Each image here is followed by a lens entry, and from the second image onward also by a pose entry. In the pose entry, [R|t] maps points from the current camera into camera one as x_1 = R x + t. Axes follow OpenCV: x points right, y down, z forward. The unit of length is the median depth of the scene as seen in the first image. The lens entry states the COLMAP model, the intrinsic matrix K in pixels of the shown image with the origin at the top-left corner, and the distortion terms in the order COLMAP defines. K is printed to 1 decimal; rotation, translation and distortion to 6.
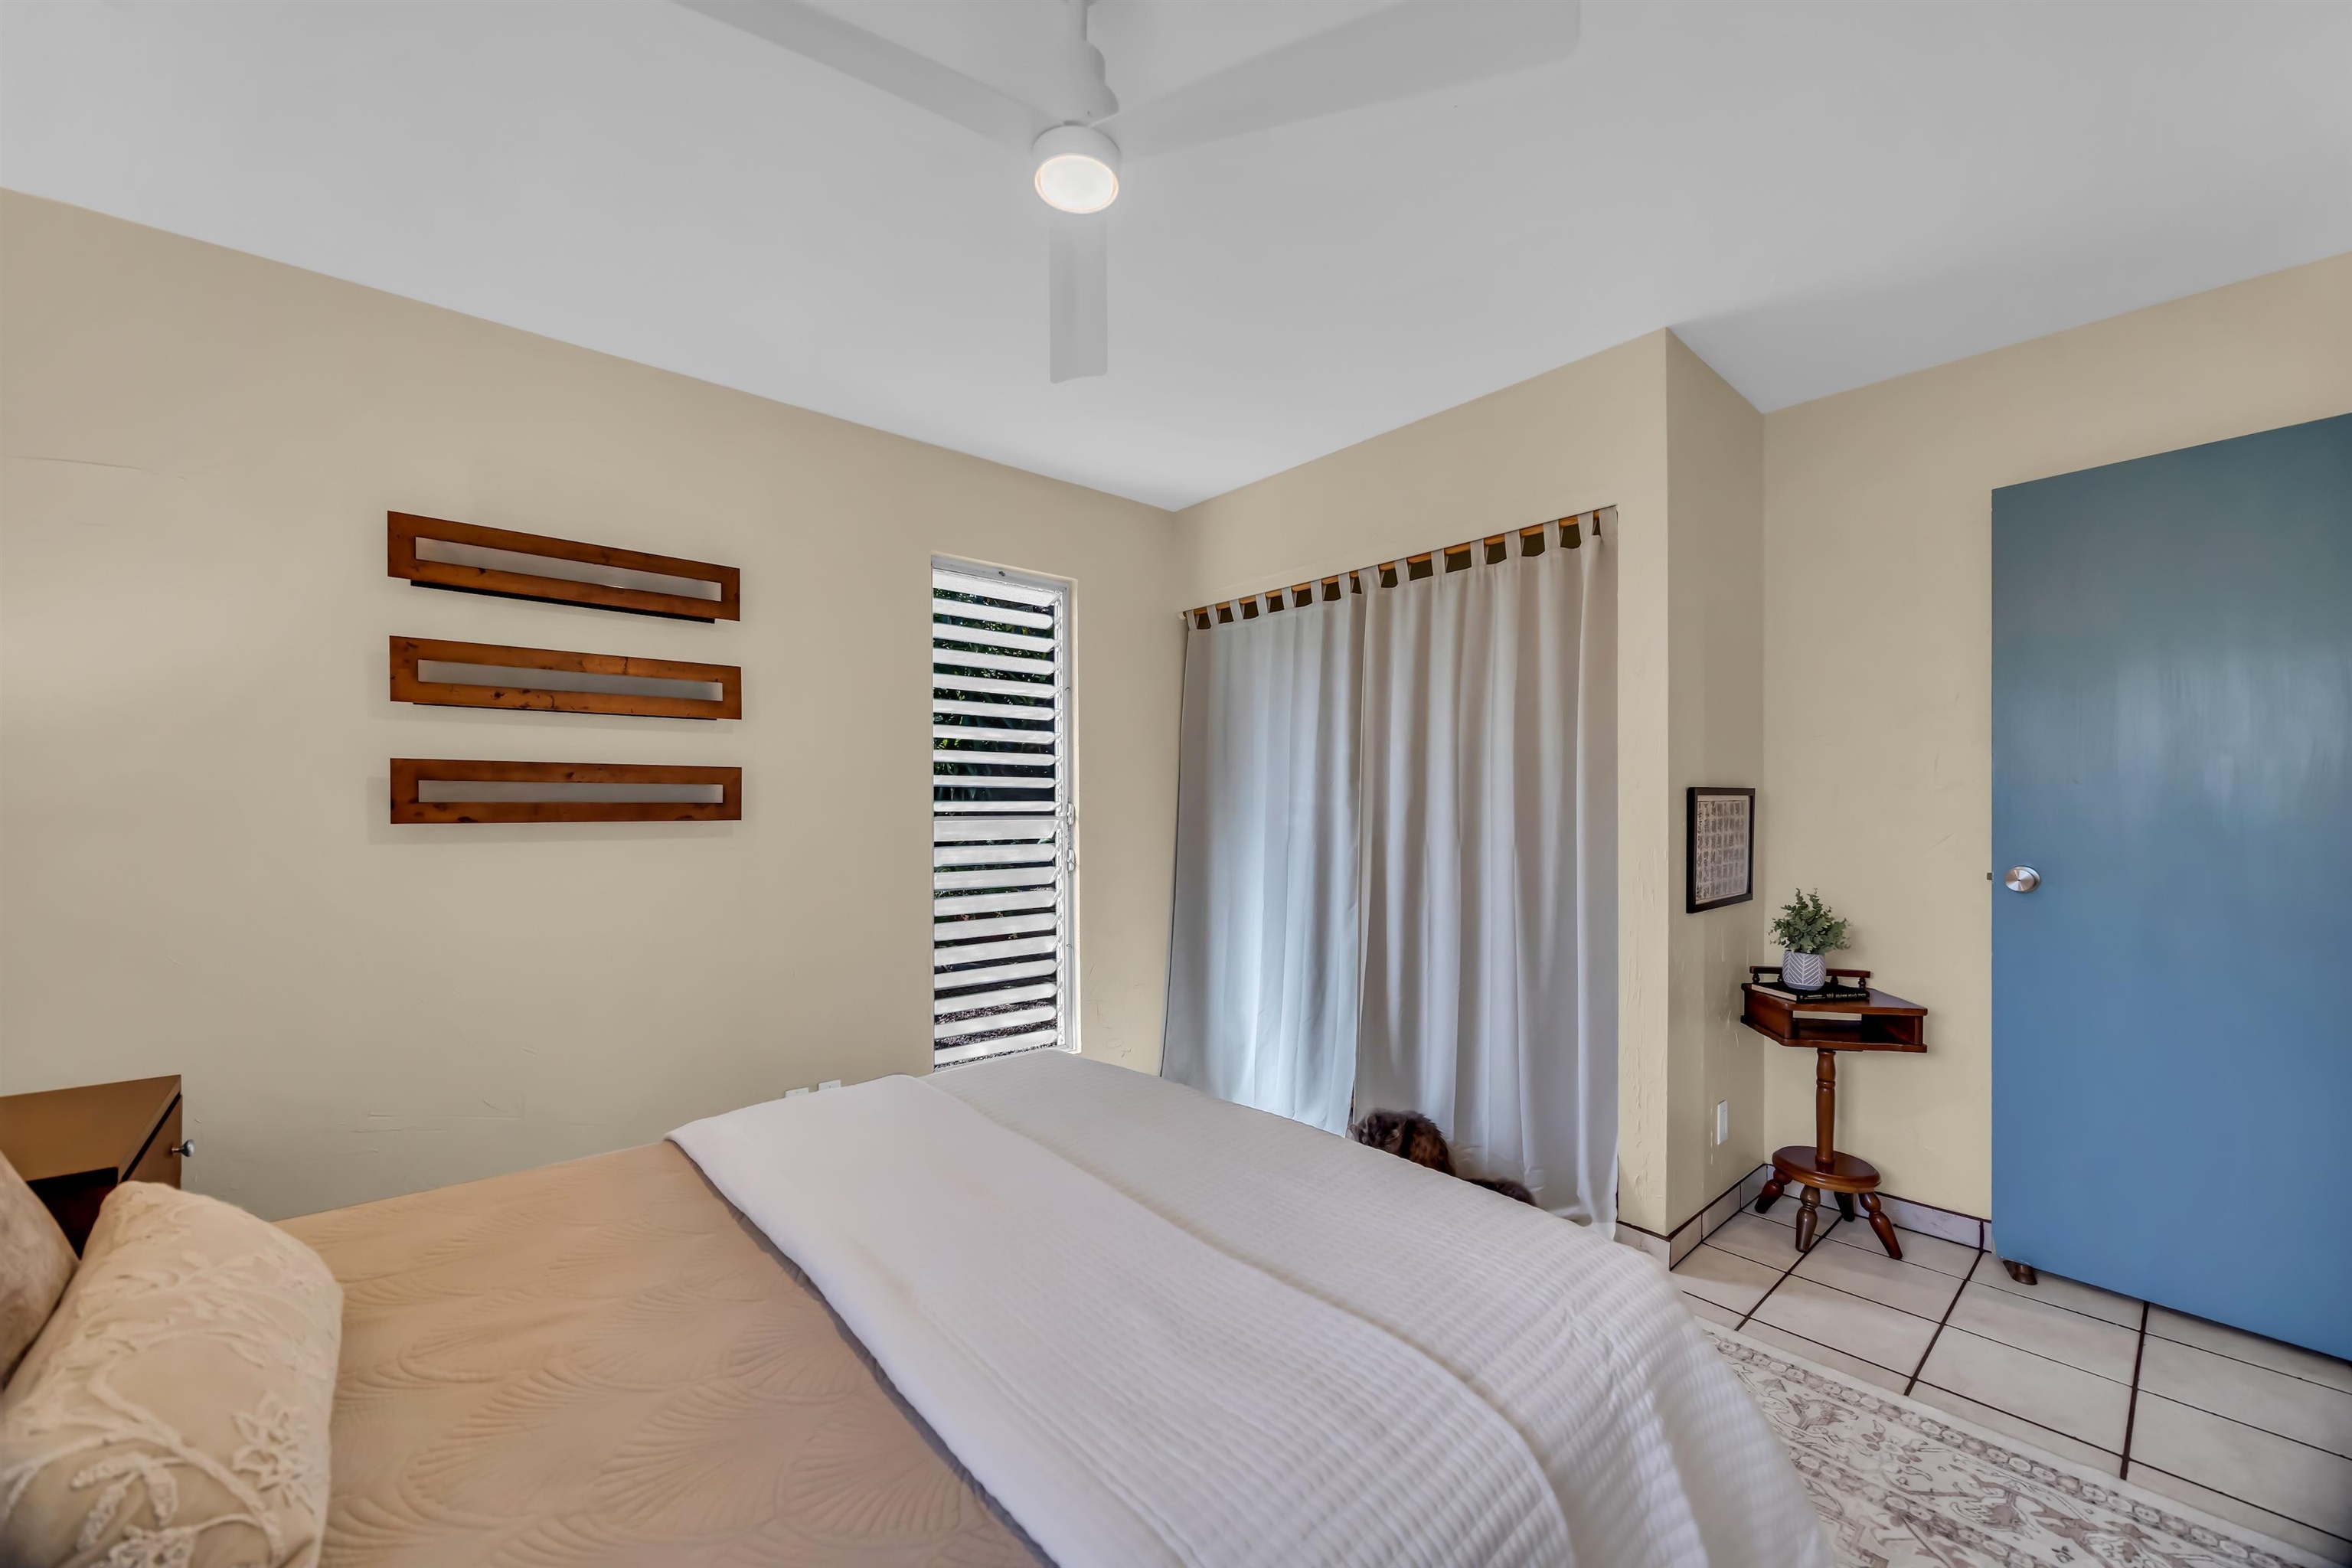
lens RADIAL K [[907.1, 0, 1175.4], [0, 907.1, 798.2], [0, 0, 1]] dist [-0.001530, -0.000038]
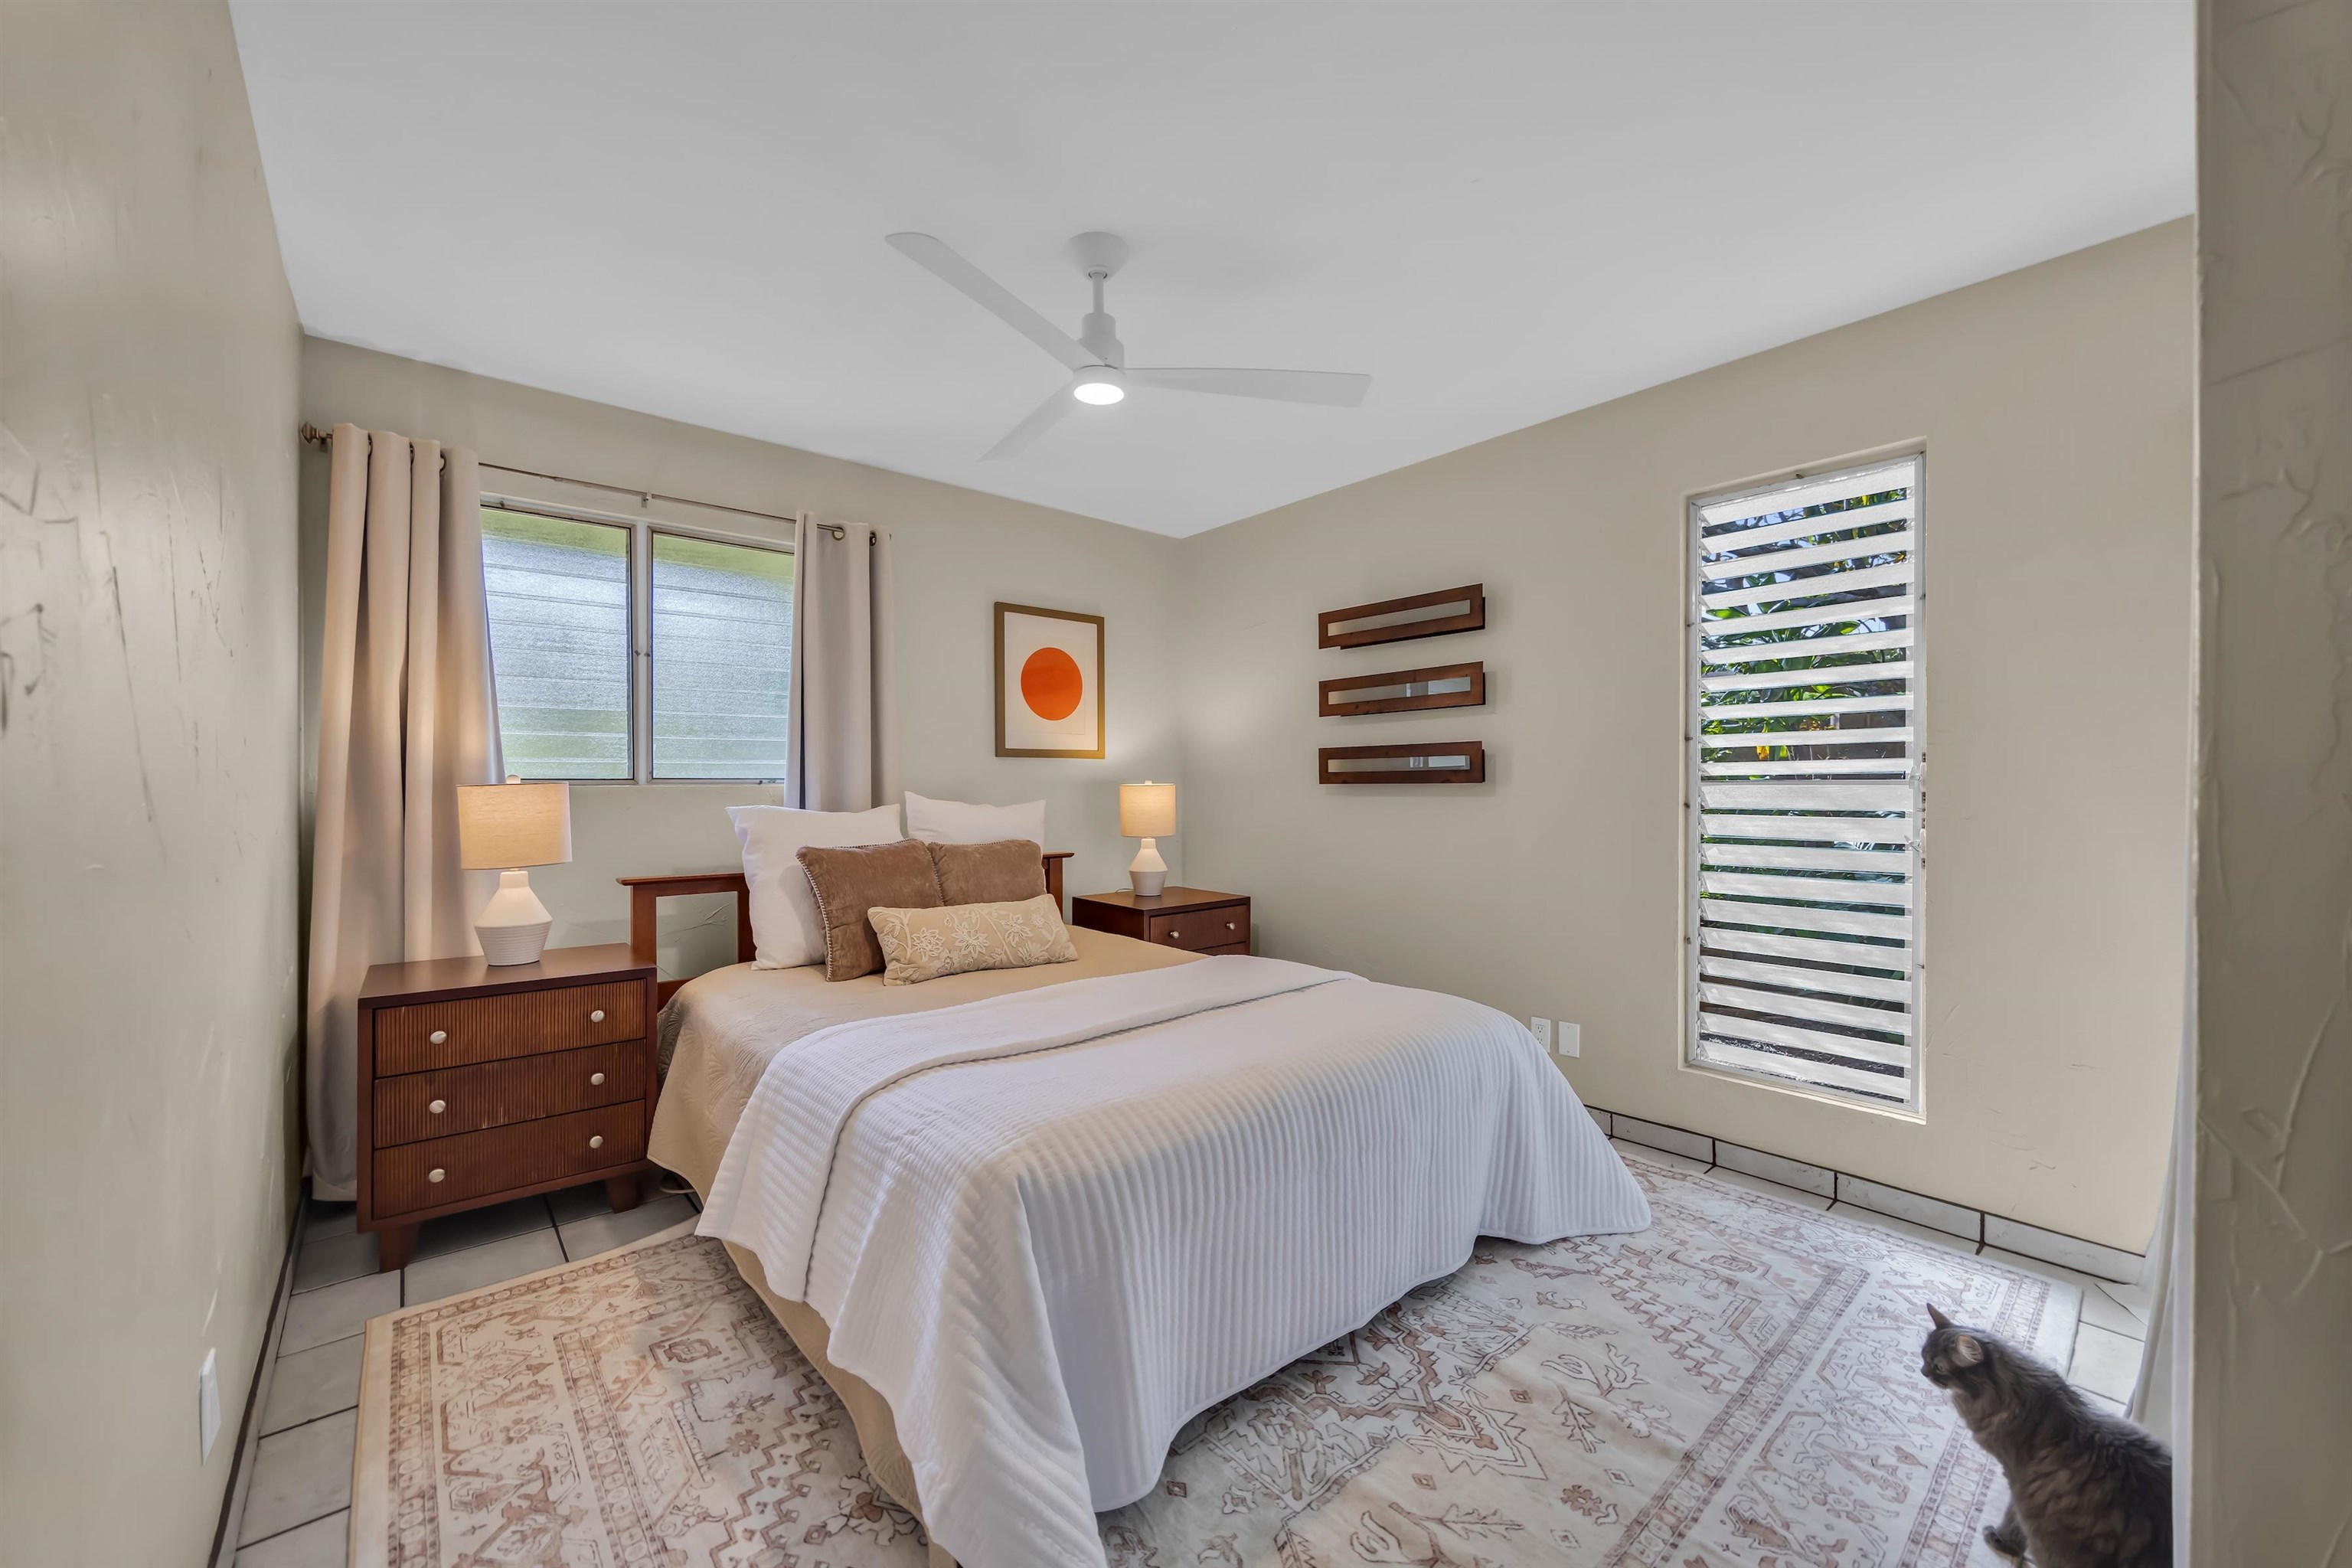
lens RADIAL K [[907.1, 0, 1176.6], [0, 907.1, 780.7], [0, 0, 1]] dist [-0.001530, -0.000038]
pose [[0.005389, 0.000191, -0.999985, 0.778425], [0.018888, 0.999822, 0.000293, 0.012579], [0.999807, -0.018889, 0.005384, 0.565715]]
